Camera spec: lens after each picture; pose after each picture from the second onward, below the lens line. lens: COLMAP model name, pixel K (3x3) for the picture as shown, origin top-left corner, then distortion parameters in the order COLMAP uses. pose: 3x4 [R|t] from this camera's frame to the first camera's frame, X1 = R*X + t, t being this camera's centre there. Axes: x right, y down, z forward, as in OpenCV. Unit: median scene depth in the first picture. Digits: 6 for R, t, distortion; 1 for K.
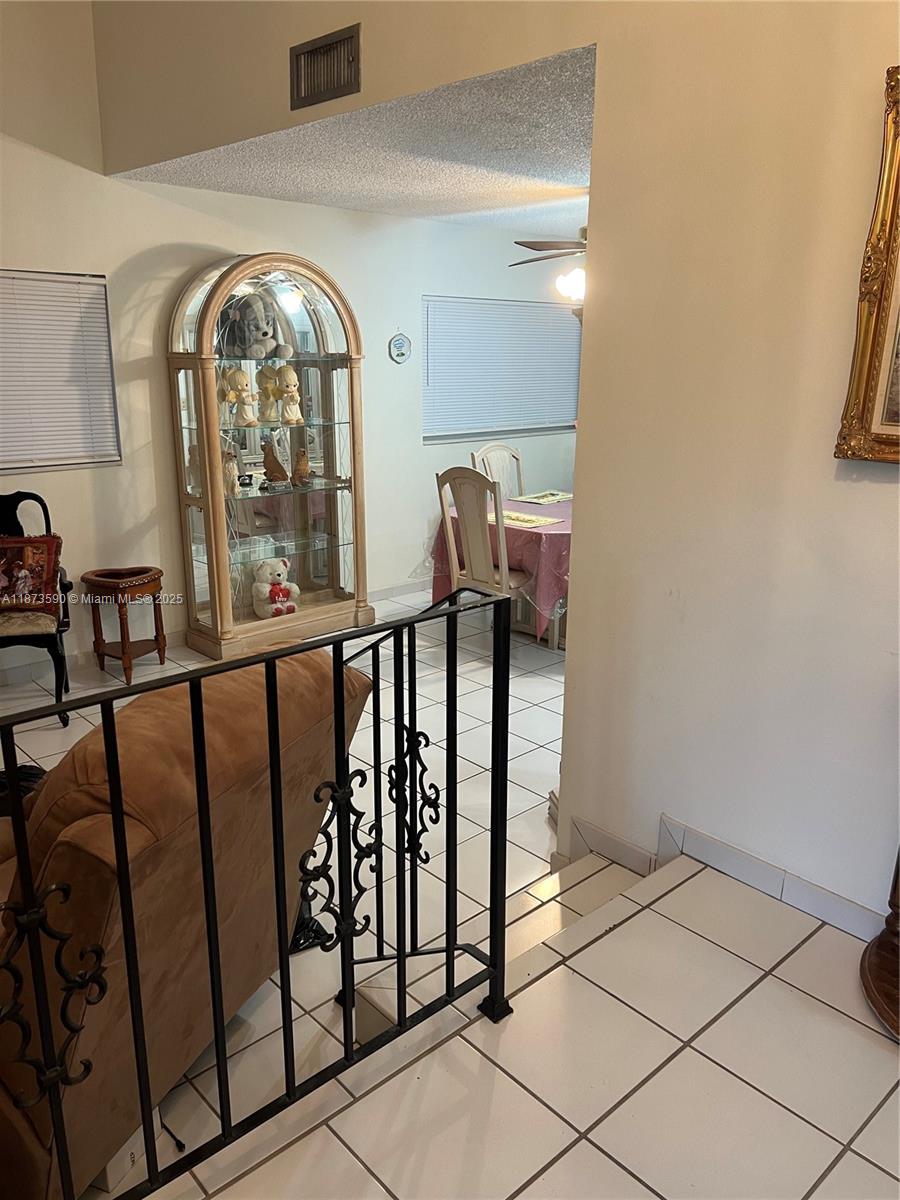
lens RADIAL K [[907.4, 0, 452.1], [0, 907.4, 606.5], [0, 0, 1]] dist [0.065991, -0.085663]
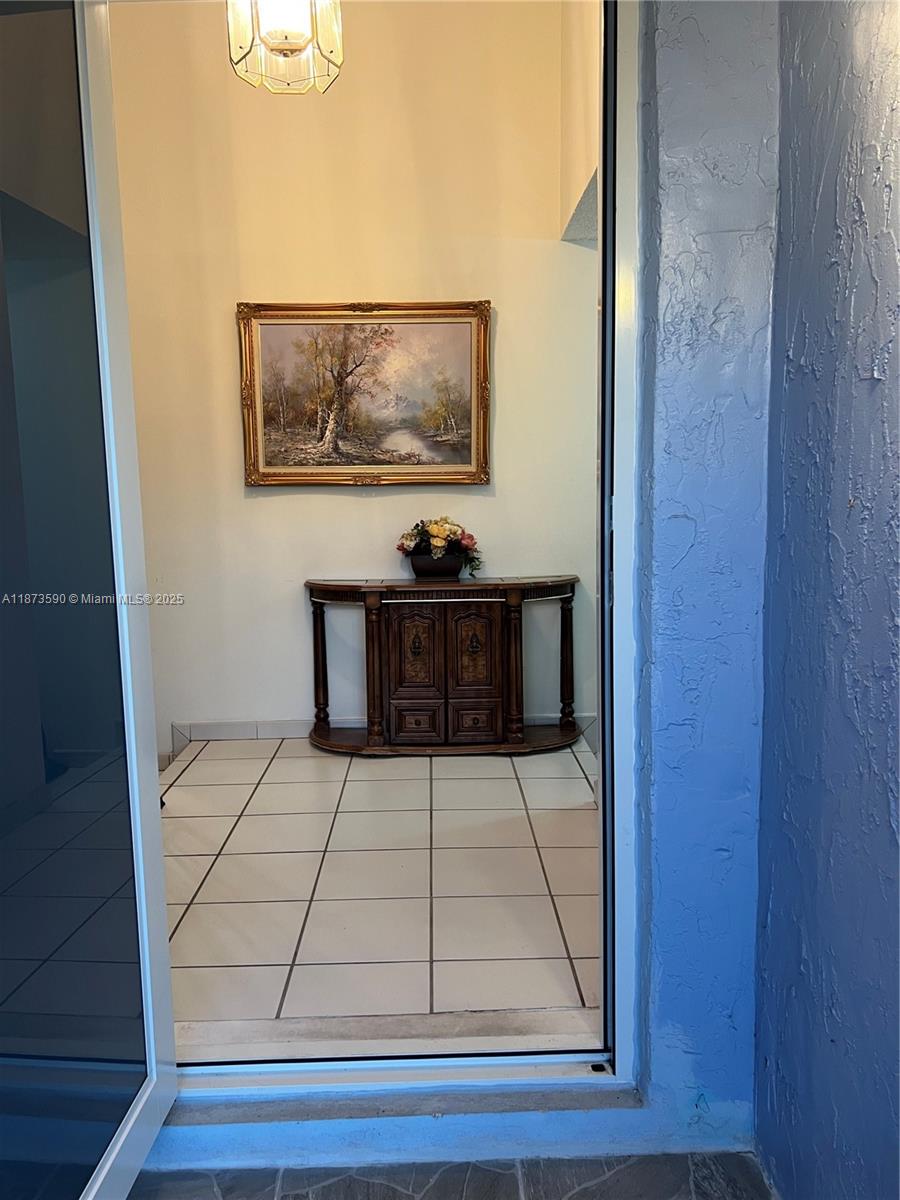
lens RADIAL K [[907.4, 0, 450.0], [0, 907.4, 600.4], [0, 0, 1]] dist [0.065991, -0.085663]
pose [[0.664828, -0.126052, 0.736284, -0.767404], [0.236762, 0.970399, -0.047651, 0.275545], [-0.708483, 0.206004, 0.674992, -0.587180]]
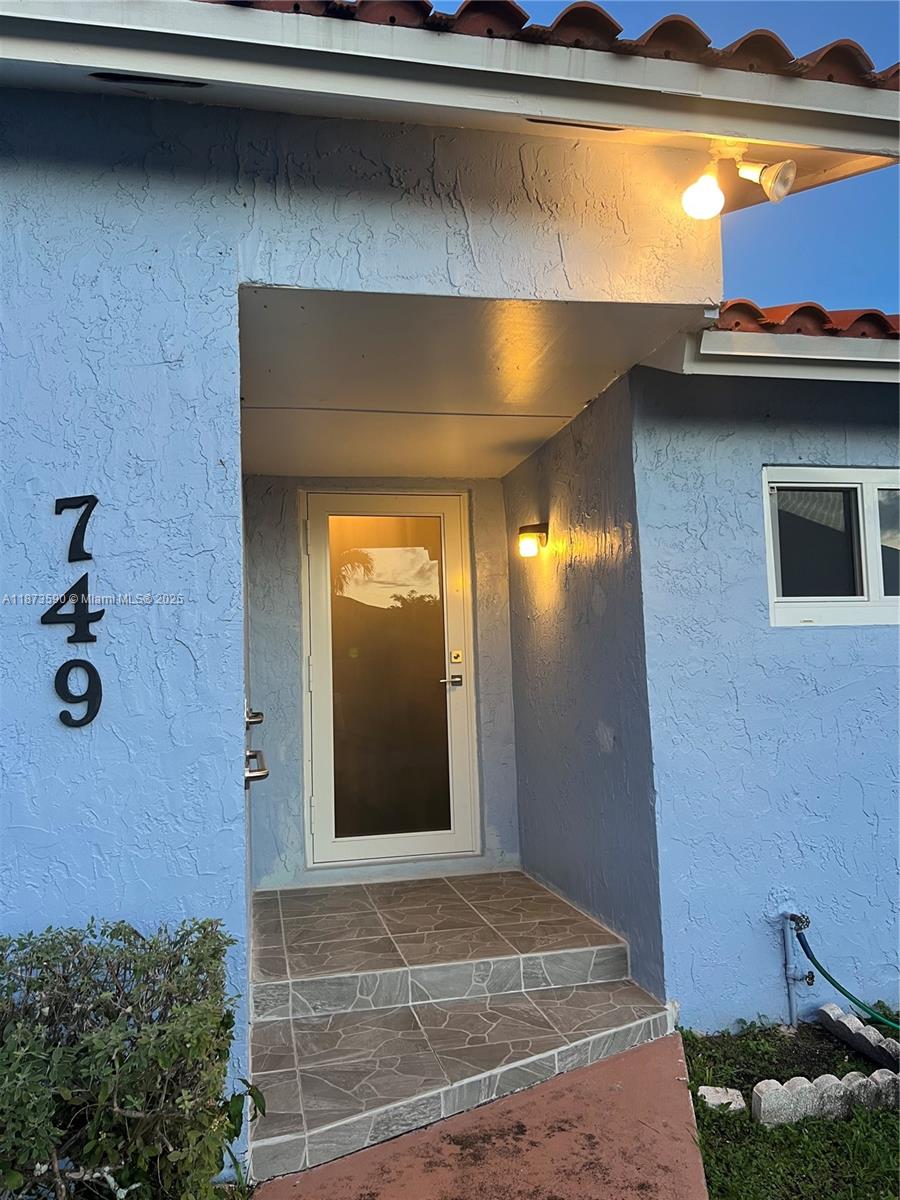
lens RADIAL K [[907.4, 0, 450.5], [0, 907.4, 600.7], [0, 0, 1]] dist [0.065991, -0.085663]
pose [[0.507161, 0.031337, 0.861282, -4.707239], [0.280391, 0.938974, -0.199270, 0.971302], [-0.814966, 0.342557, 0.467424, -2.614597]]
